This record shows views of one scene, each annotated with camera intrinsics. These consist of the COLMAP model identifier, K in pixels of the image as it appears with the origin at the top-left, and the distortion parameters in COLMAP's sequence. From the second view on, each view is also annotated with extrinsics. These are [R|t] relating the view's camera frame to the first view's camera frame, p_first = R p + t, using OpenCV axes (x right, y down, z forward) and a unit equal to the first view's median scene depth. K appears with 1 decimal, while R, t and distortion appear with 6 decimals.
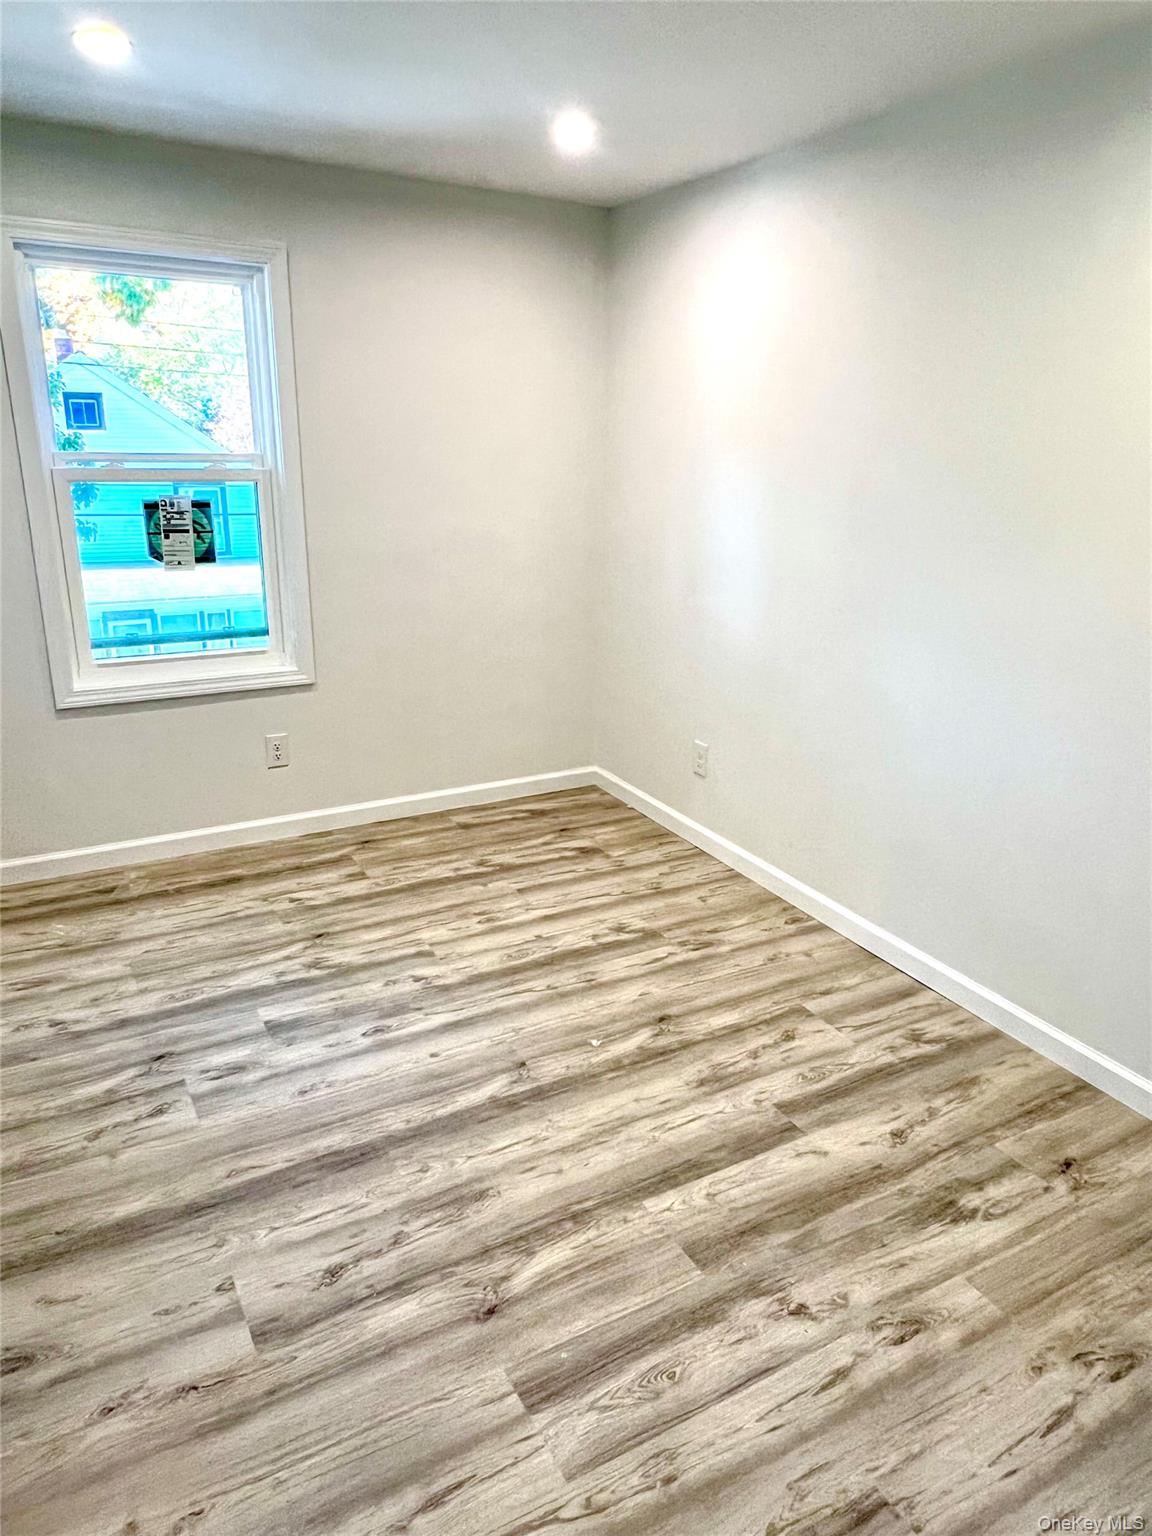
lens RADIAL K [[1012.1, 0, 576.0], [0, 1012.1, 768.0], [0, 0, 1]] dist [0.006557, -0.003585]
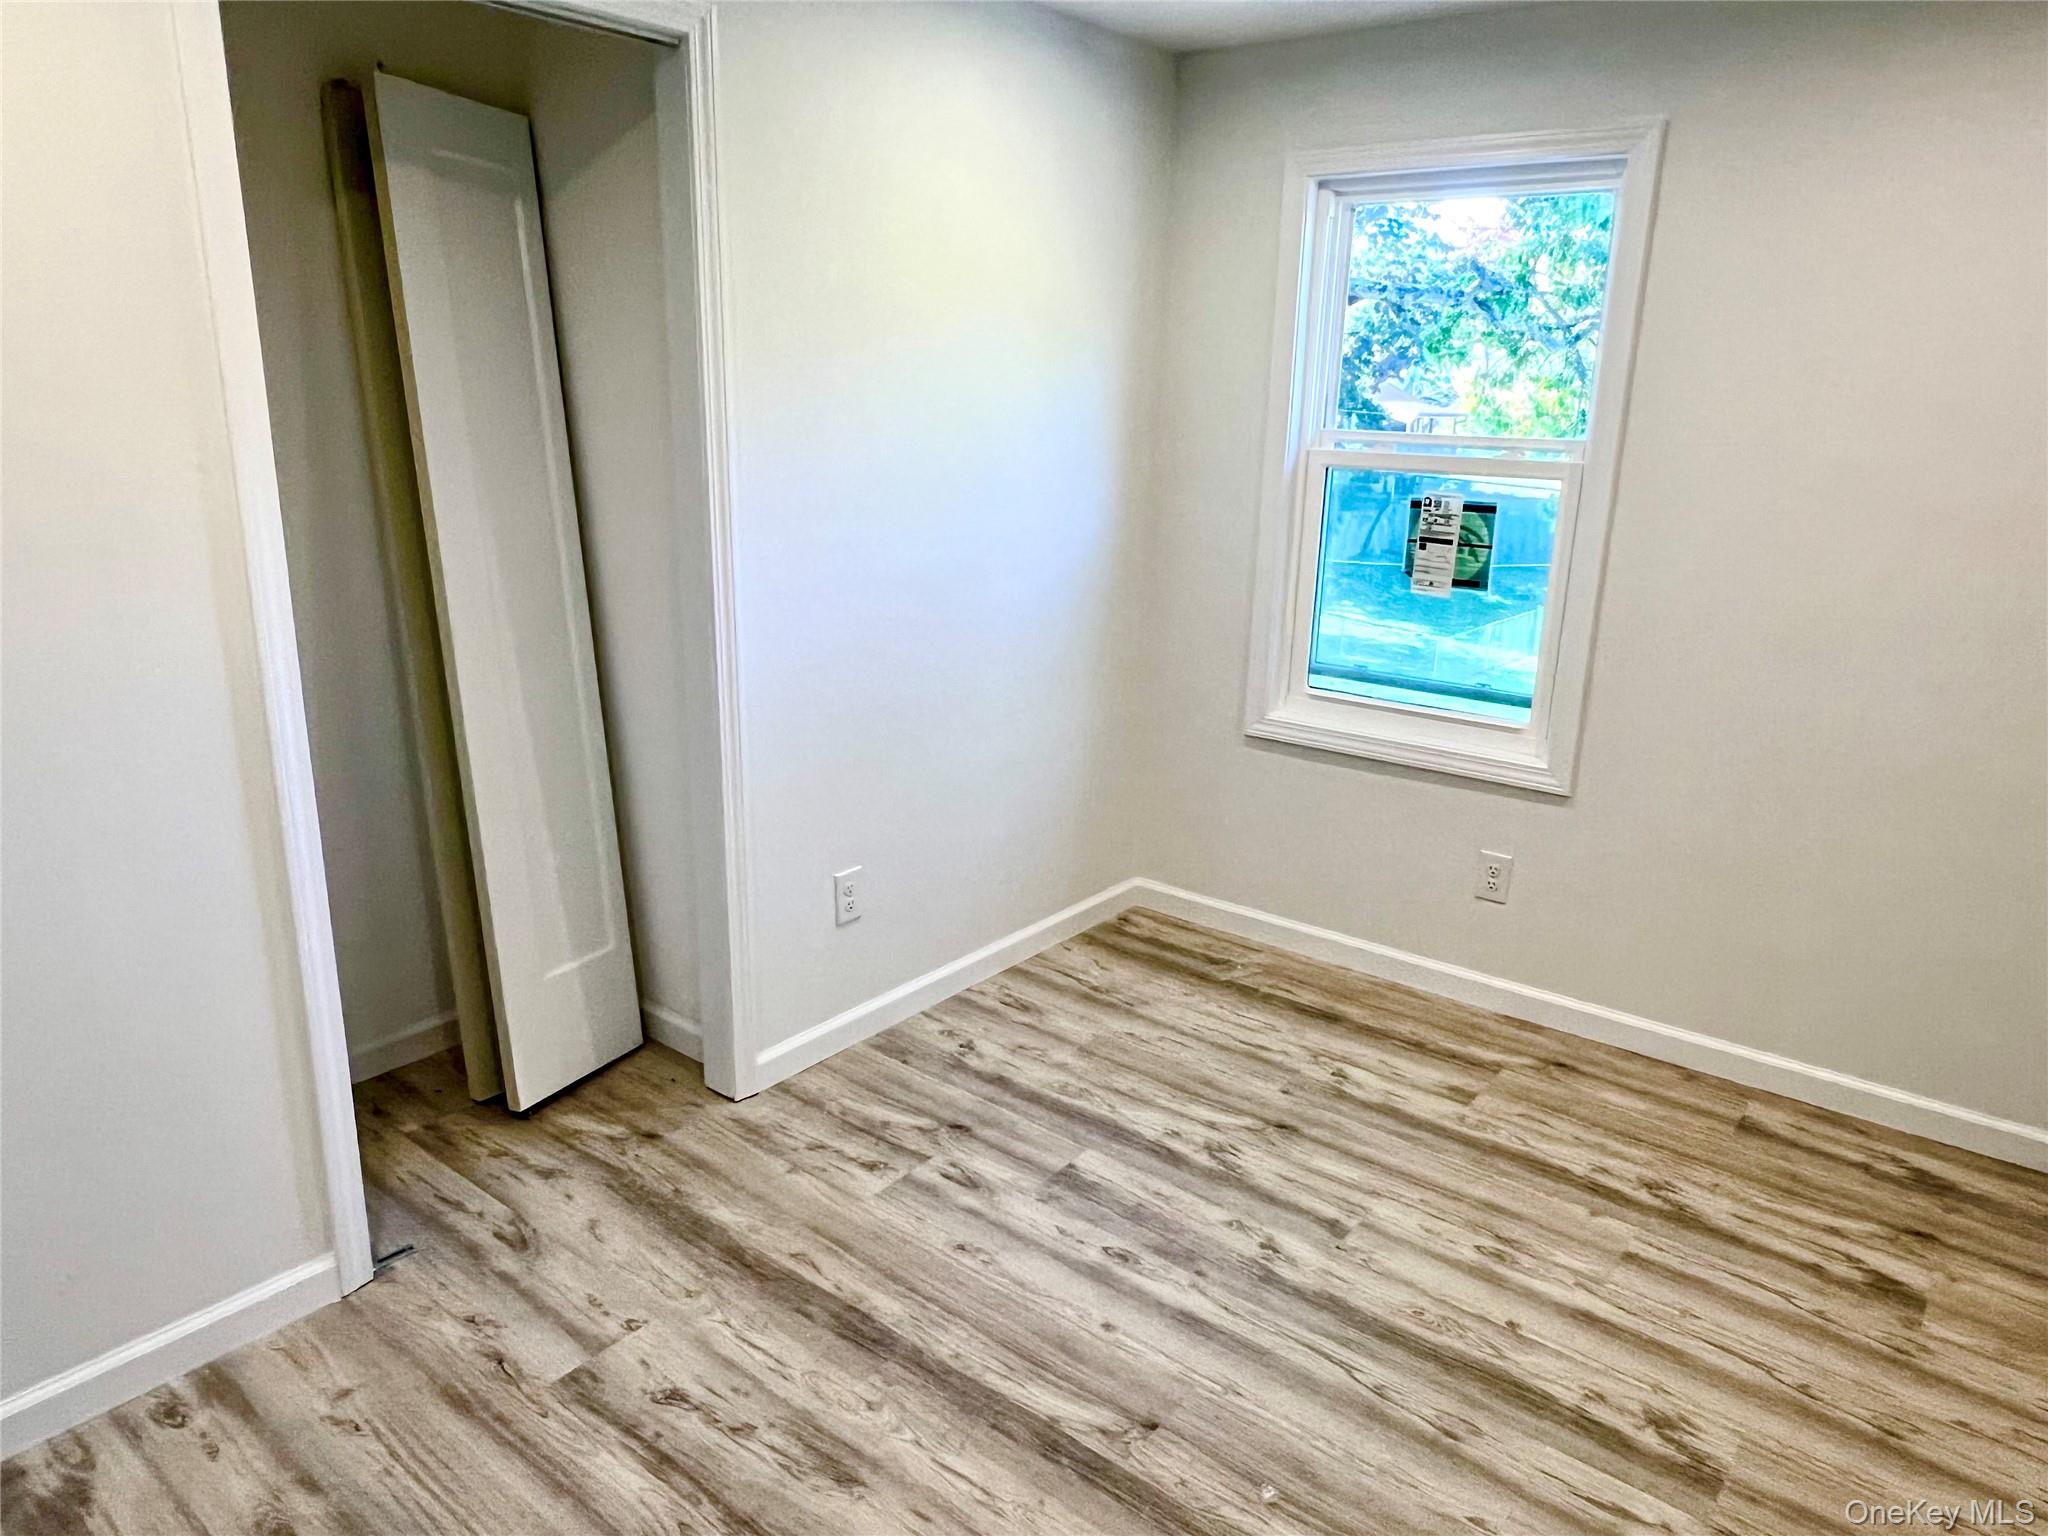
lens RADIAL K [[1349.4, 0, 1024.0], [0, 1349.4, 768.0], [0, 0, 1]] dist [0.006557, -0.003585]
pose [[0.372555, 0.245139, -0.895047, 0.436045], [-0.298122, 0.944972, 0.134722, -0.133367], [0.878821, 0.216642, 0.425136, 0.397957]]
